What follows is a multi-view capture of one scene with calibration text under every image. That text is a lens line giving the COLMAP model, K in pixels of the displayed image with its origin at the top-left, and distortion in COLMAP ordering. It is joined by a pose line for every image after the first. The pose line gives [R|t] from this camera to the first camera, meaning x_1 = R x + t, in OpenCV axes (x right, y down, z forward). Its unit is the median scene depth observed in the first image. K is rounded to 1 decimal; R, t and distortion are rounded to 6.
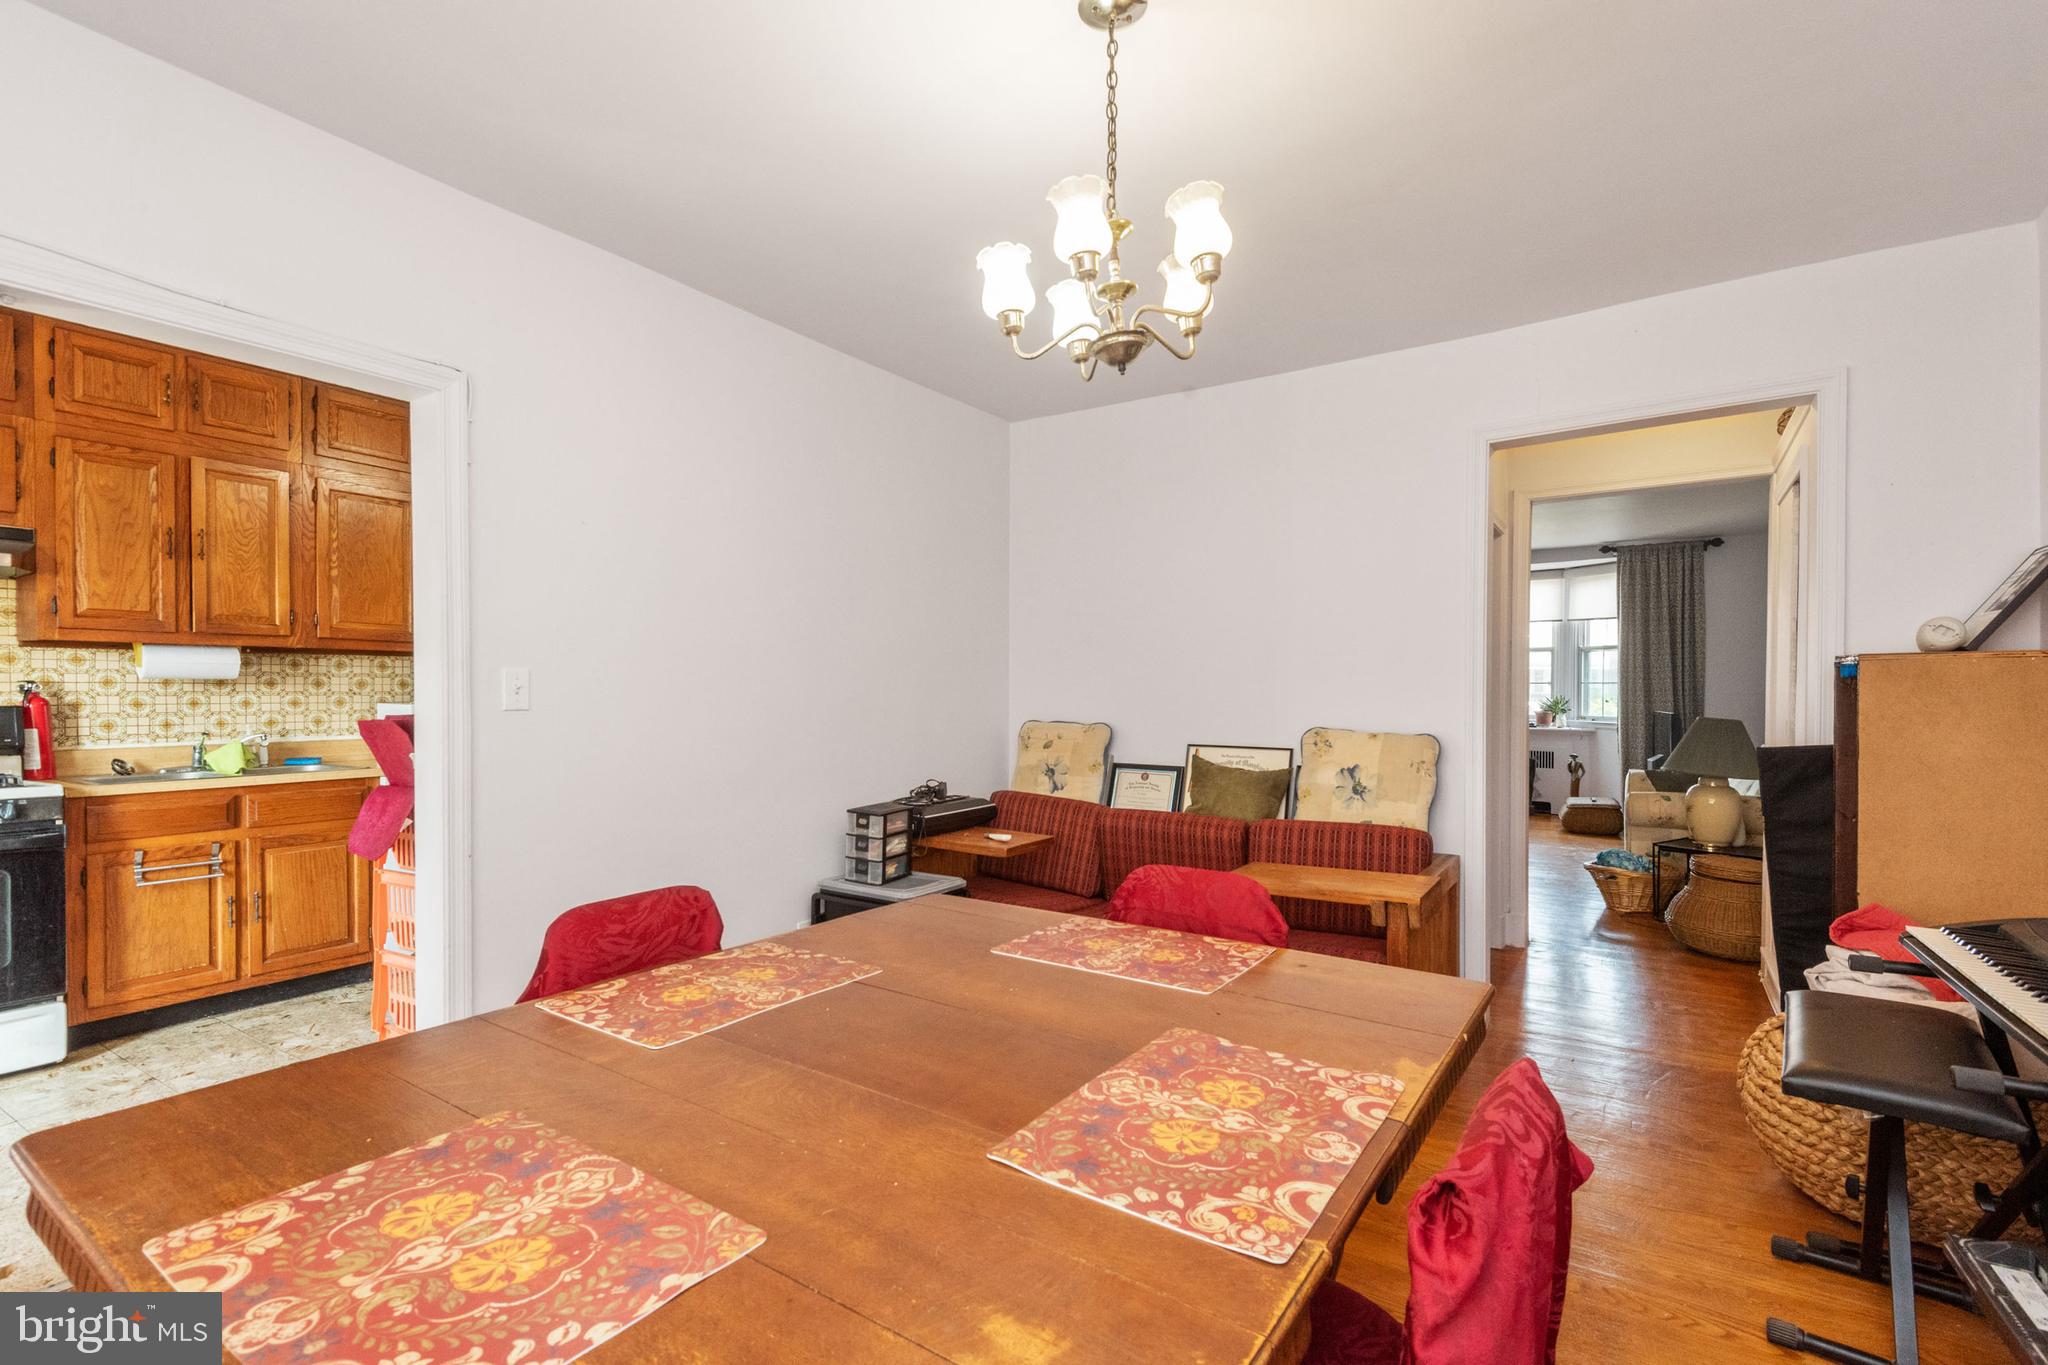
lens RADIAL K [[939.4, 0, 1023.0], [0, 939.4, 701.8], [0, 0, 1]] dist [0.018263, -0.000658]
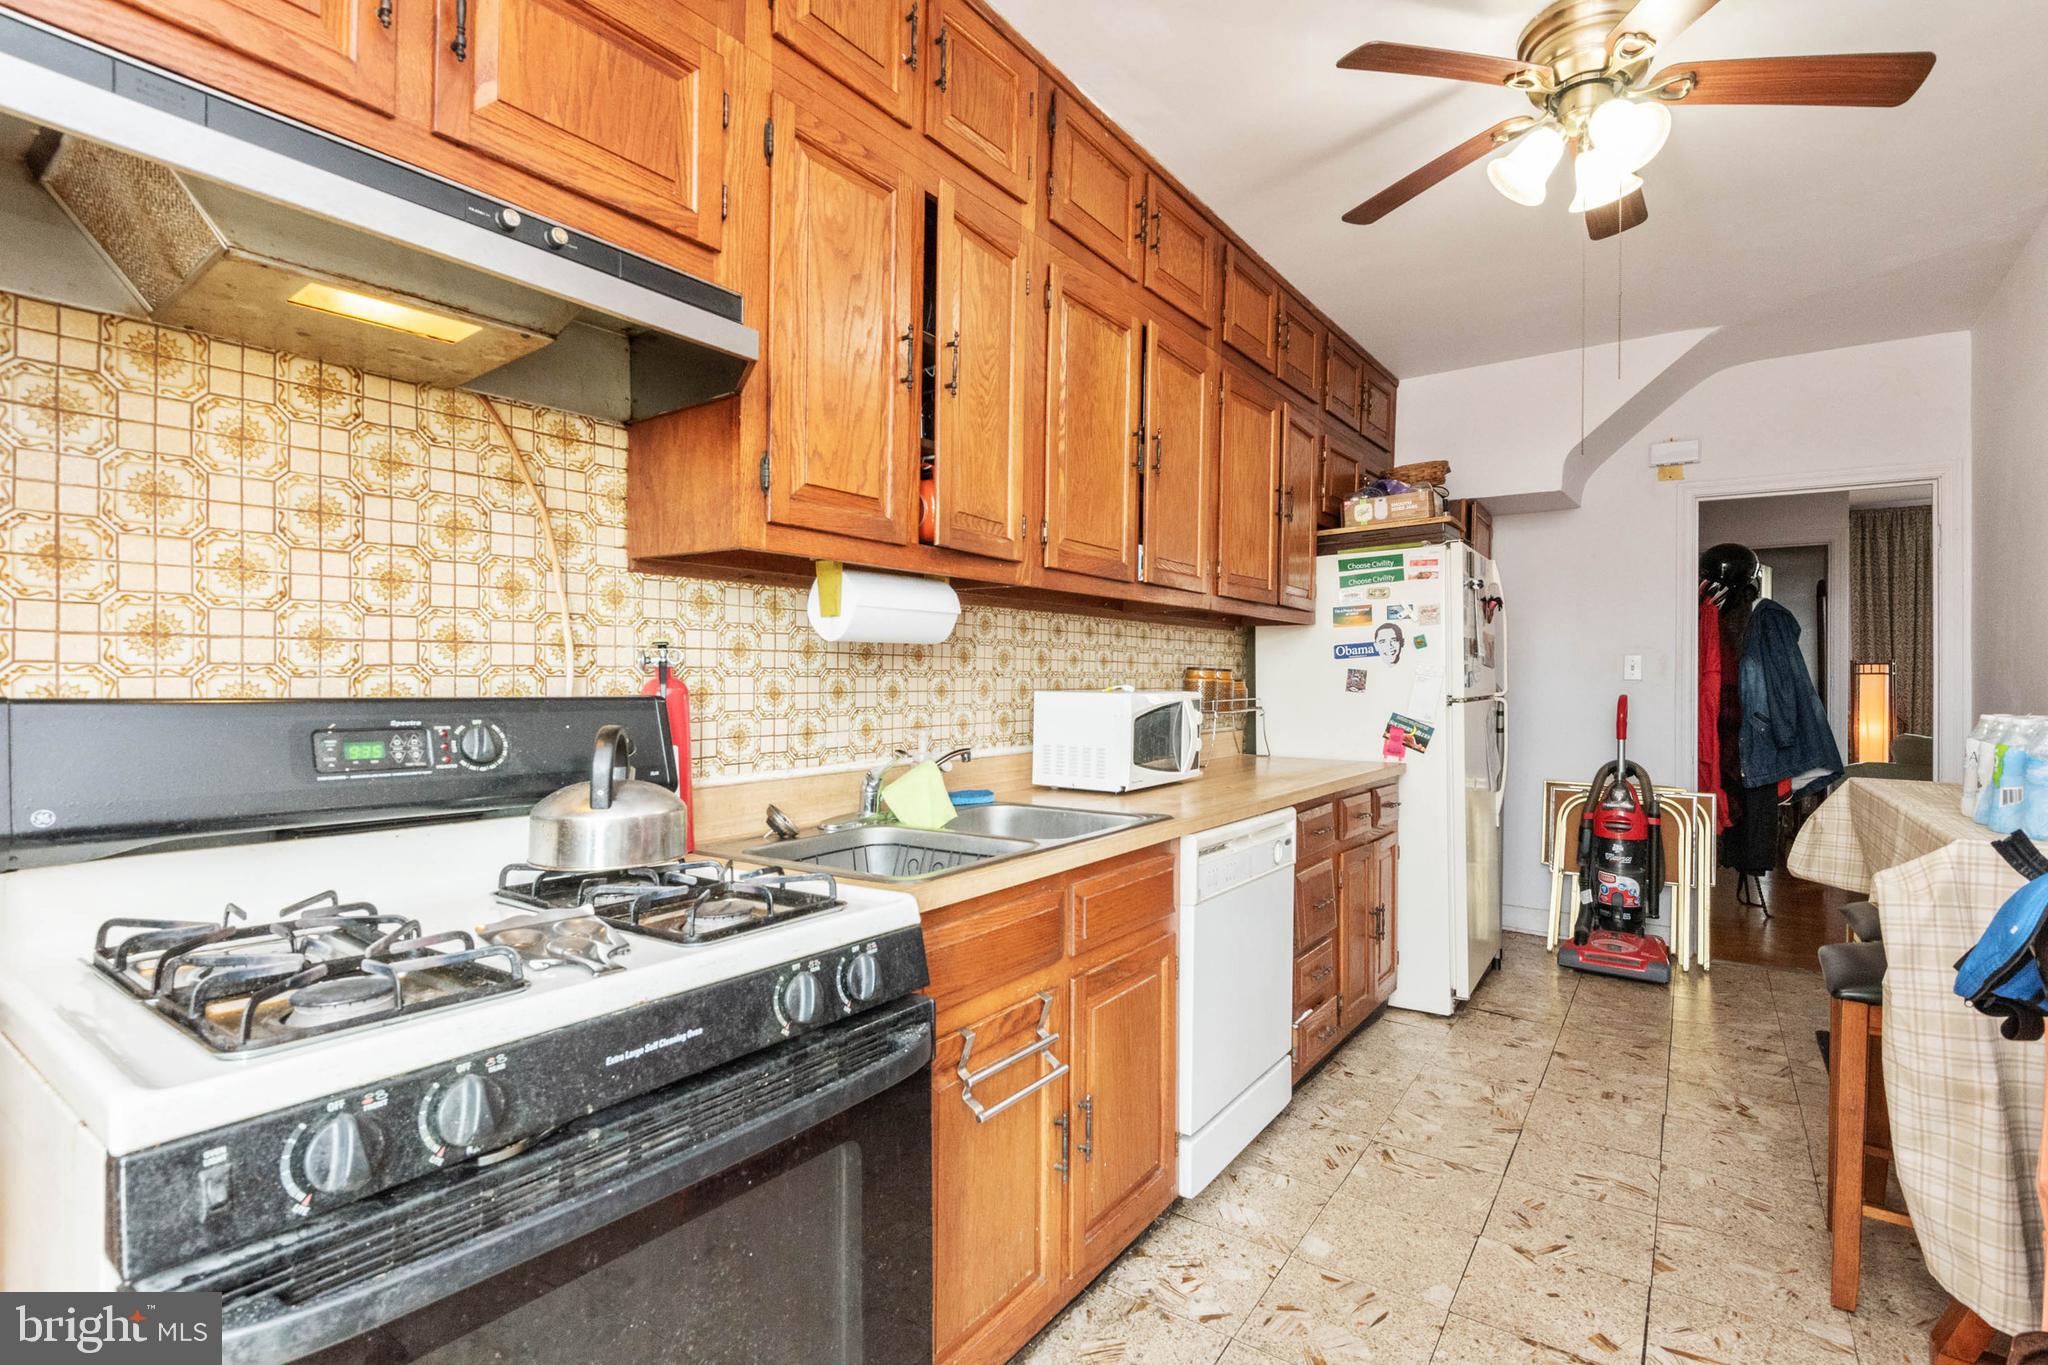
lens RADIAL K [[949.9, 0, 1026.3], [0, 949.9, 672.6], [0, 0, 1]] dist [0.005549, 0.000198]
pose [[0.999489, 0.003120, -0.031801, -0.808806], [-0.003594, 0.999883, -0.014873, -0.001331], [0.031751, 0.014980, 0.999384, 0.519785]]
